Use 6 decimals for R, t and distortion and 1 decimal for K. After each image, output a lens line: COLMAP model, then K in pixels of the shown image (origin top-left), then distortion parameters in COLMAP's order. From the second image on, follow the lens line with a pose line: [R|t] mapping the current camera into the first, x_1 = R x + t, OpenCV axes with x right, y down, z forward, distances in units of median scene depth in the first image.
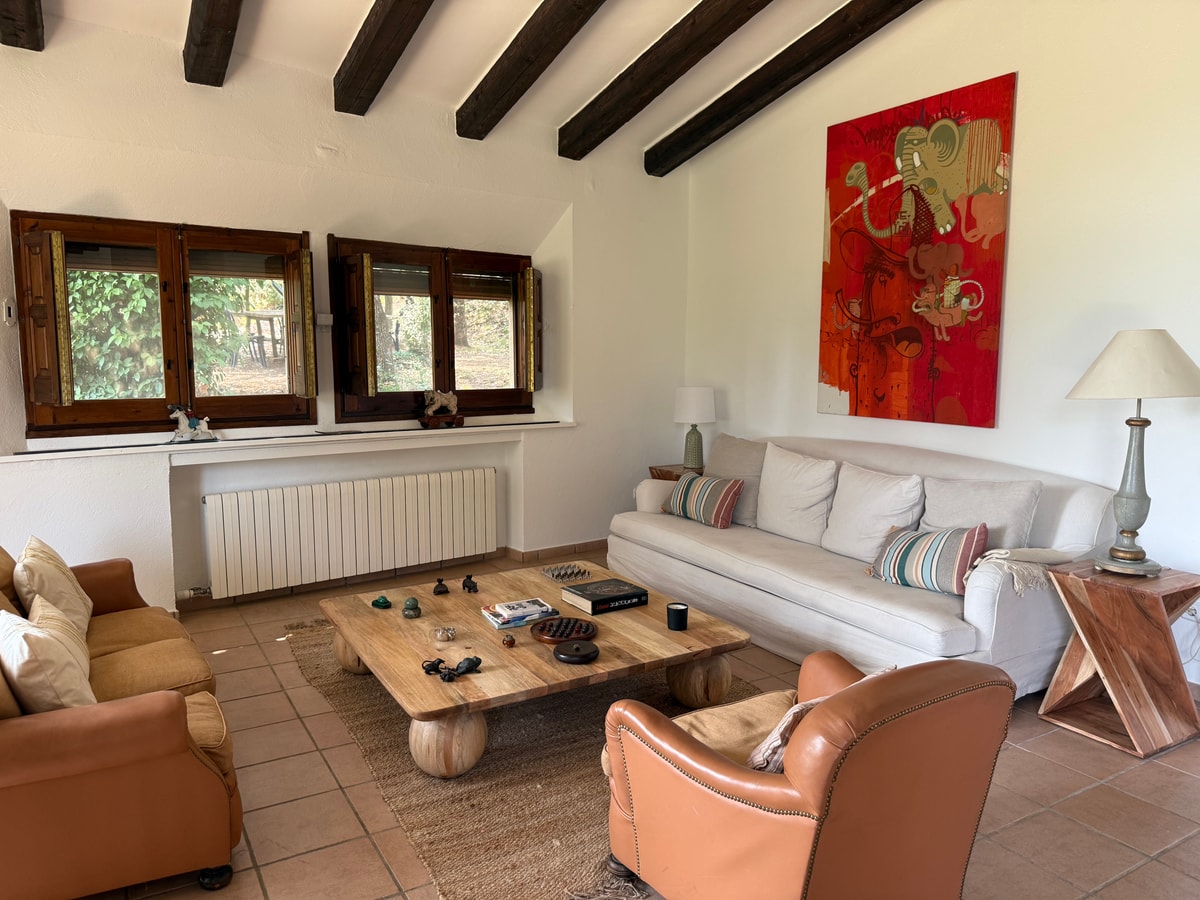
lens RADIAL K [[846.9, 0, 600.0], [0, 846.9, 450.0], [0, 0, 1]] dist [0.055001, -0.131205]
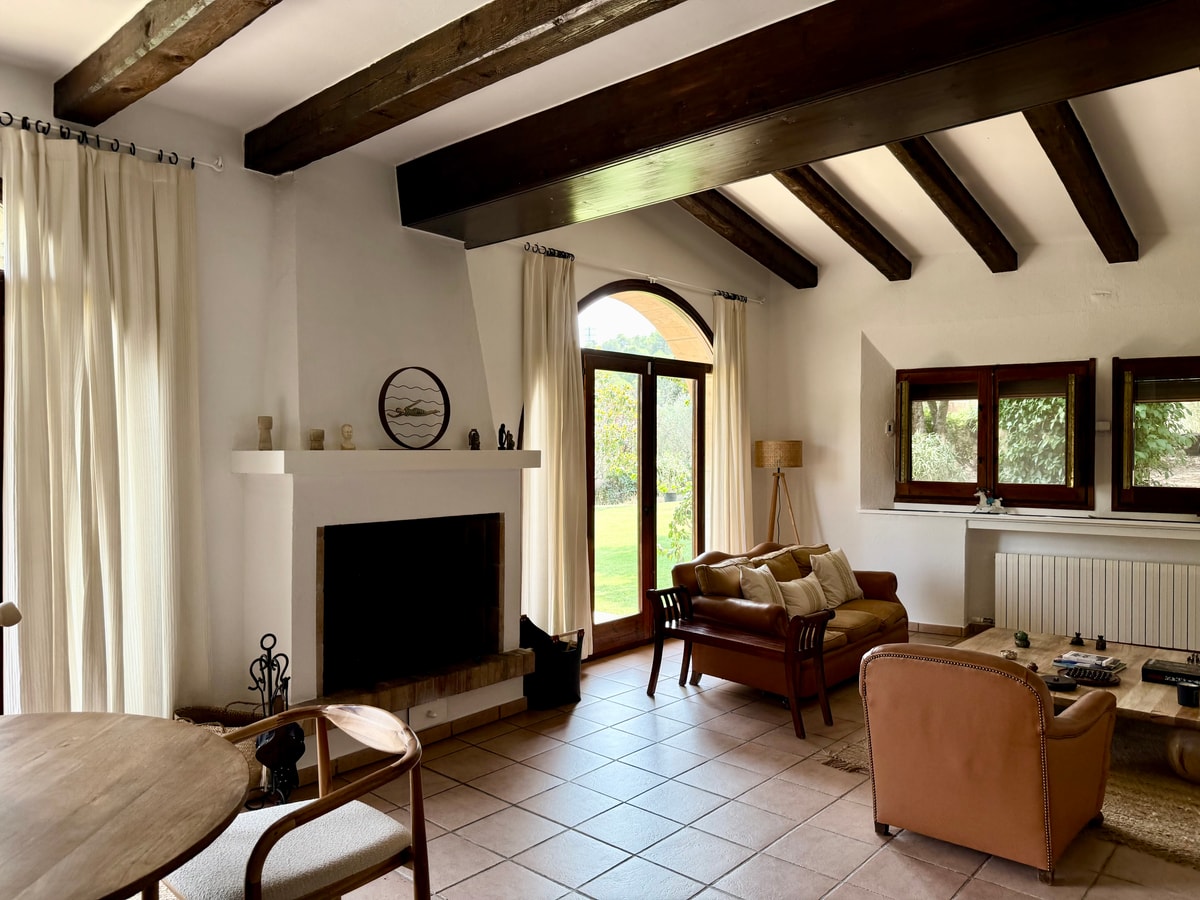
lens RADIAL K [[832.1, 0, 600.0], [0, 832.1, 450.0], [0, 0, 1]] dist [-0.001572, -0.000108]
pose [[0.291530, -0.000454, -0.956562, 0.627478], [-0.113183, 0.992959, -0.034966, 0.006350], [0.949842, 0.118460, 0.289425, -0.044234]]
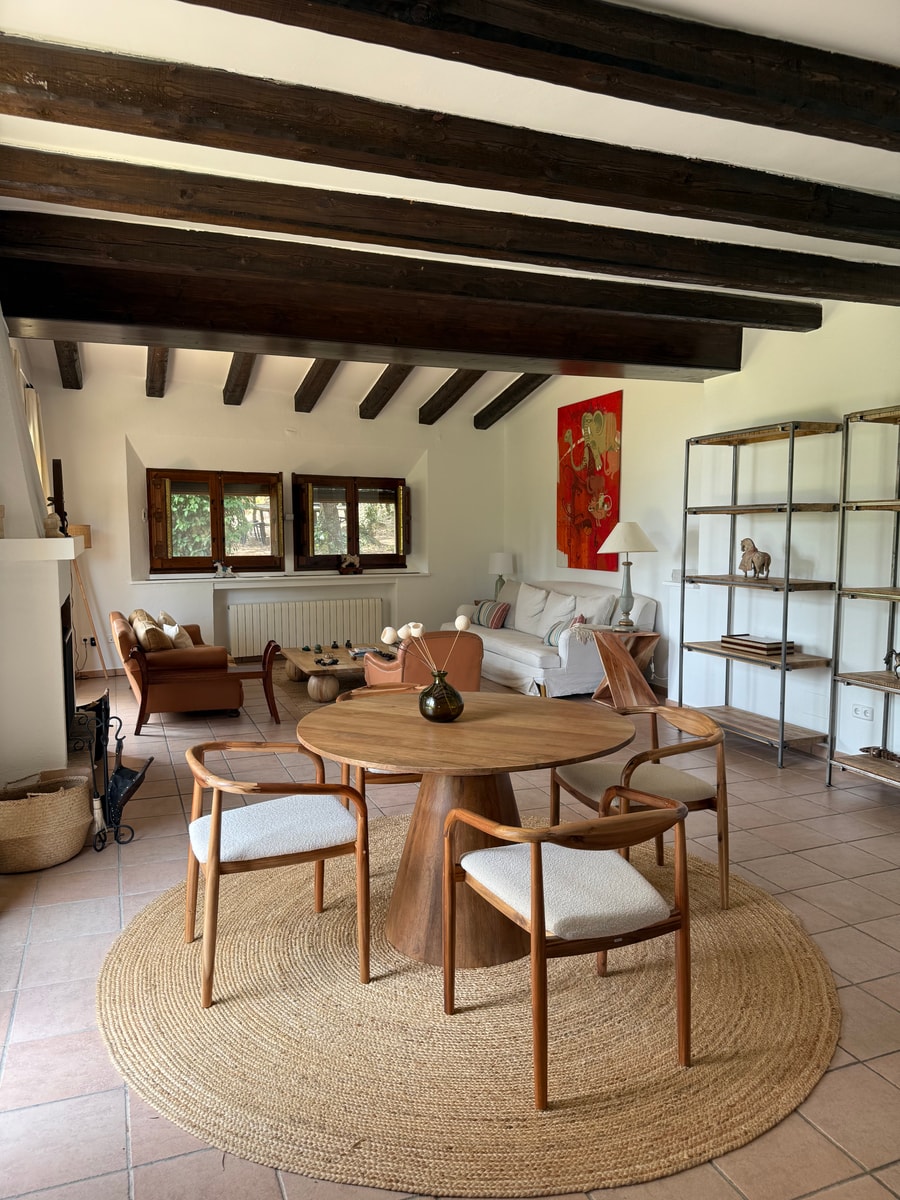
lens RADIAL K [[846.9, 0, 450.0], [0, 846.9, 600.0], [0, 0, 1]] dist [0.055001, -0.131205]
pose [[0.986225, 0.008820, -0.165172, 0.357231], [-0.014691, 0.999302, -0.034355, 0.096284], [0.164753, 0.036308, 0.985666, -0.833949]]
